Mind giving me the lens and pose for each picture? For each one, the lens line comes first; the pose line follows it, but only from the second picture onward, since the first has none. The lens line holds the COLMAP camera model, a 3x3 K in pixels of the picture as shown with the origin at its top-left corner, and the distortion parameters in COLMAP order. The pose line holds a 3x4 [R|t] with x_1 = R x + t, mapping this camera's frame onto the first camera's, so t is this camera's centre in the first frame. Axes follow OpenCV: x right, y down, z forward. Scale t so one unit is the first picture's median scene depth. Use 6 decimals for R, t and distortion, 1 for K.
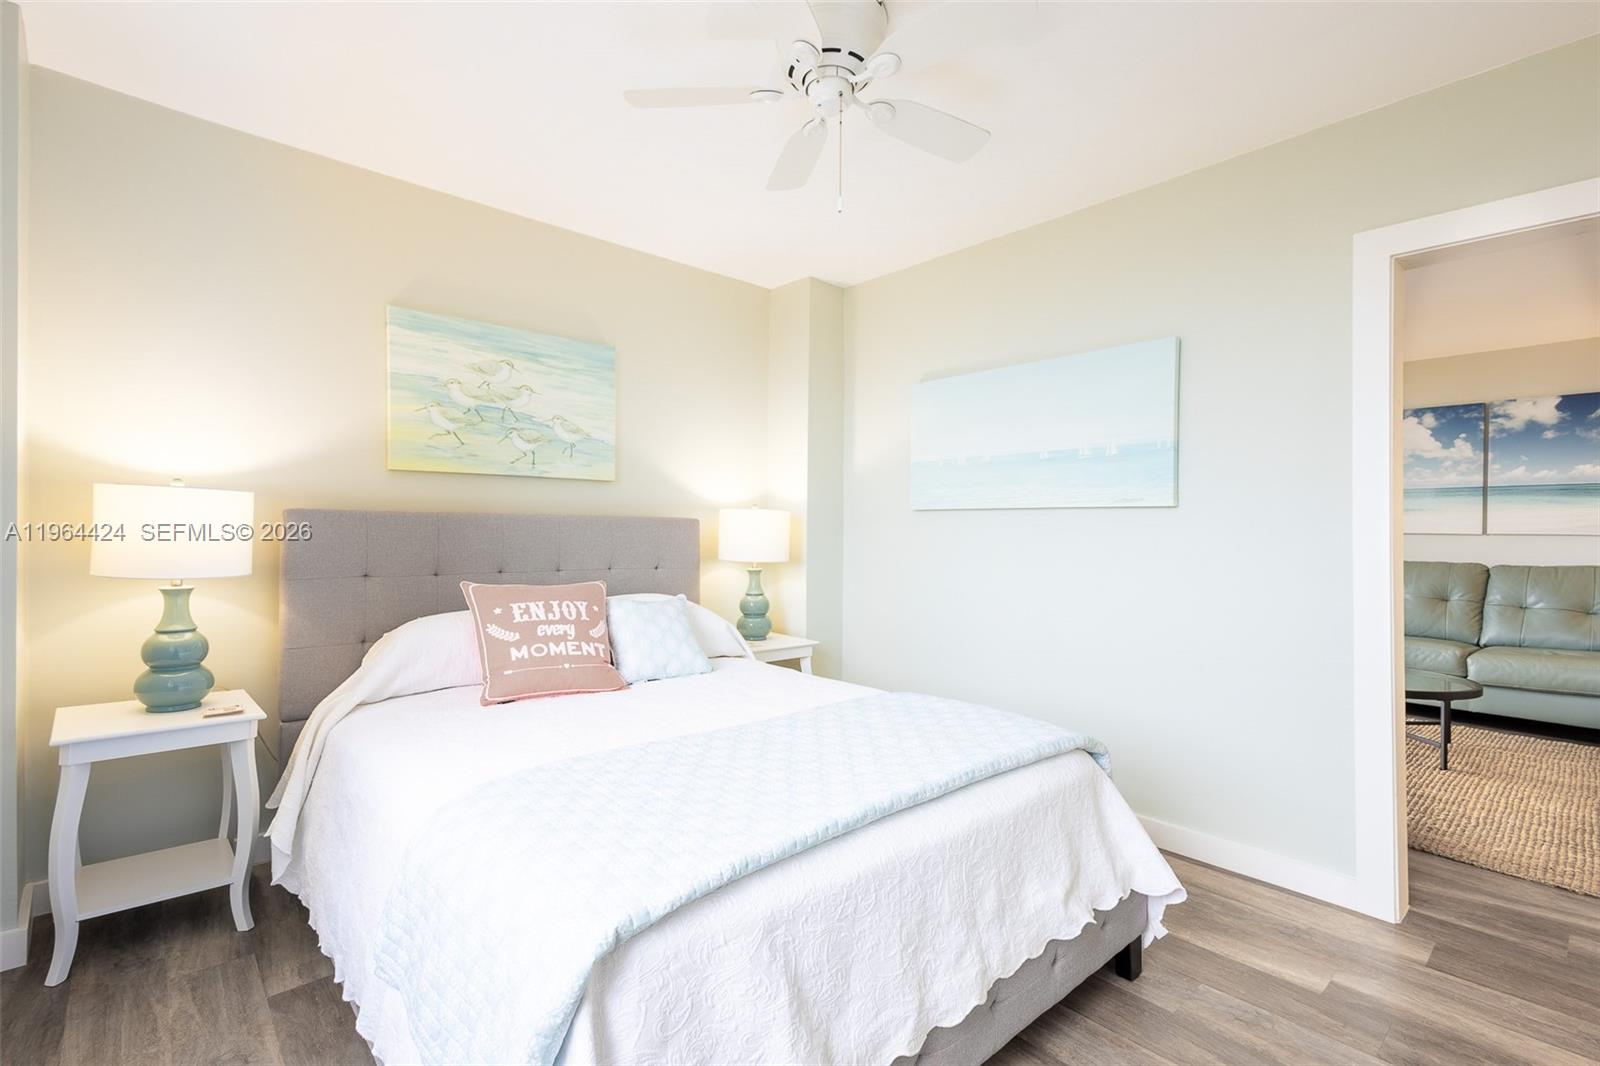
lens RADIAL K [[734.4, 0, 807.3], [0, 734.4, 534.7], [0, 0, 1]] dist [0.003081, -0.000094]
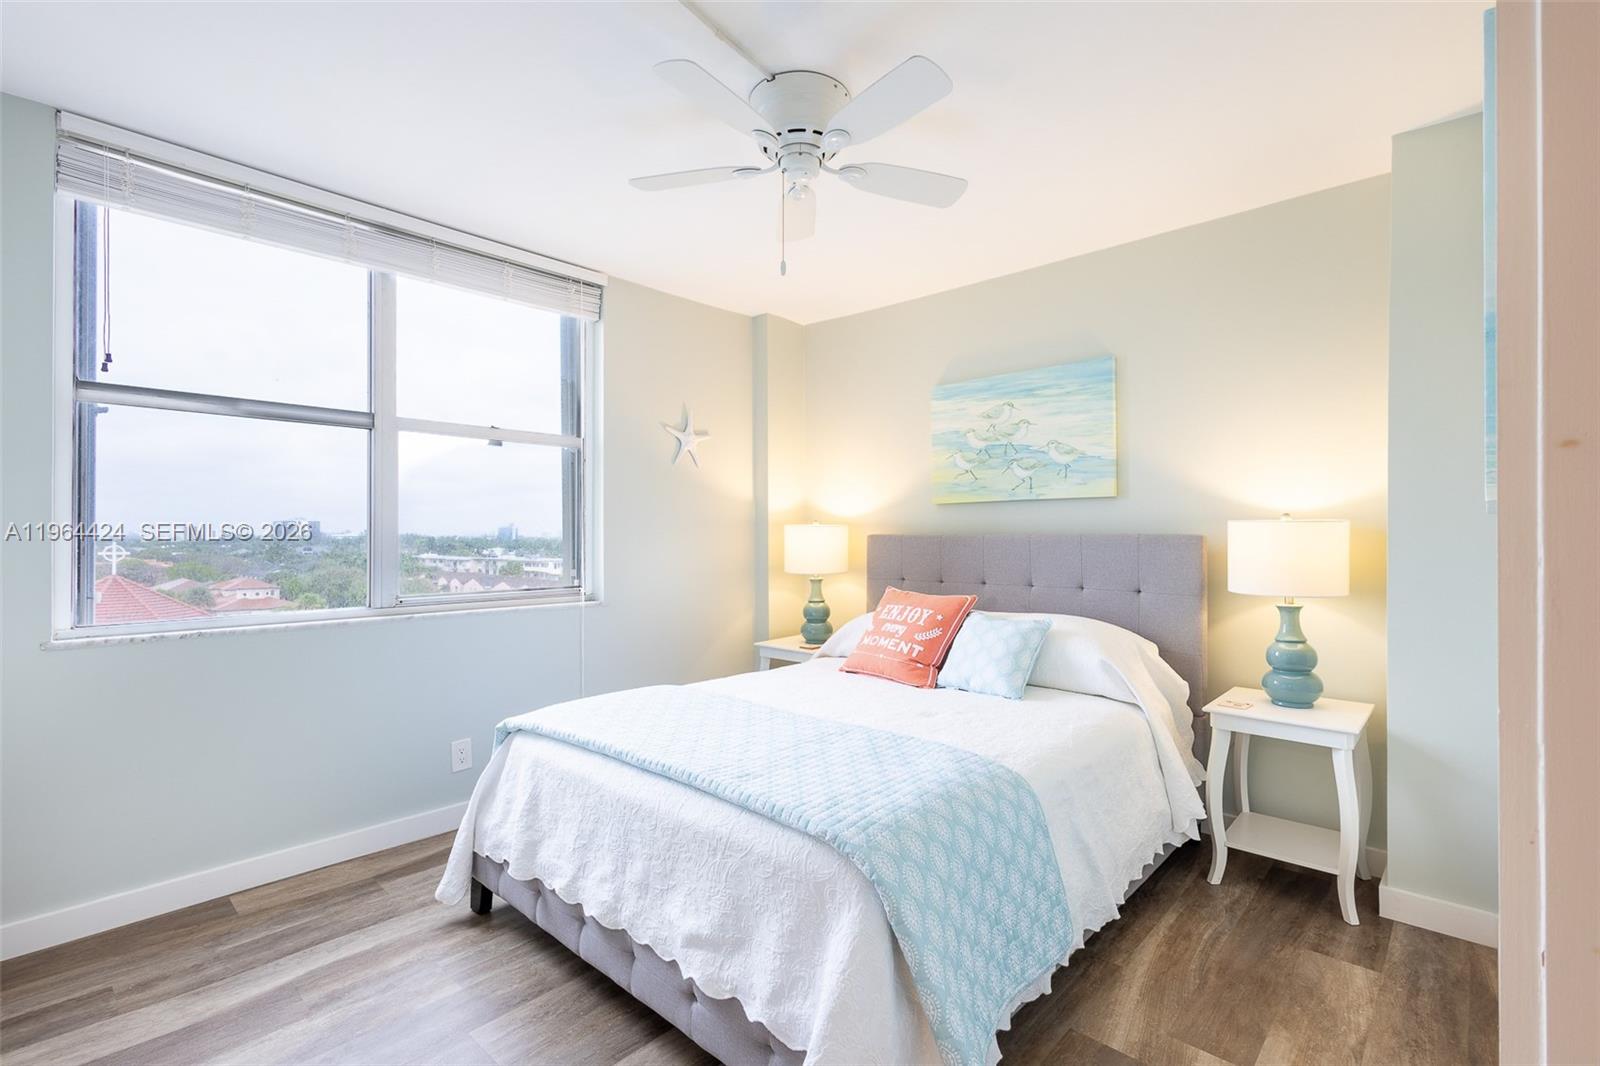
lens RADIAL K [[734.4, 0, 807.9], [0, 734.4, 538.9], [0, 0, 1]] dist [0.003081, -0.000094]
pose [[0.090216, -0.013722, -0.995828, 0.715511], [-0.011205, 0.999828, -0.014792, -0.000869], [0.995859, 0.012493, 0.090047, 0.584824]]
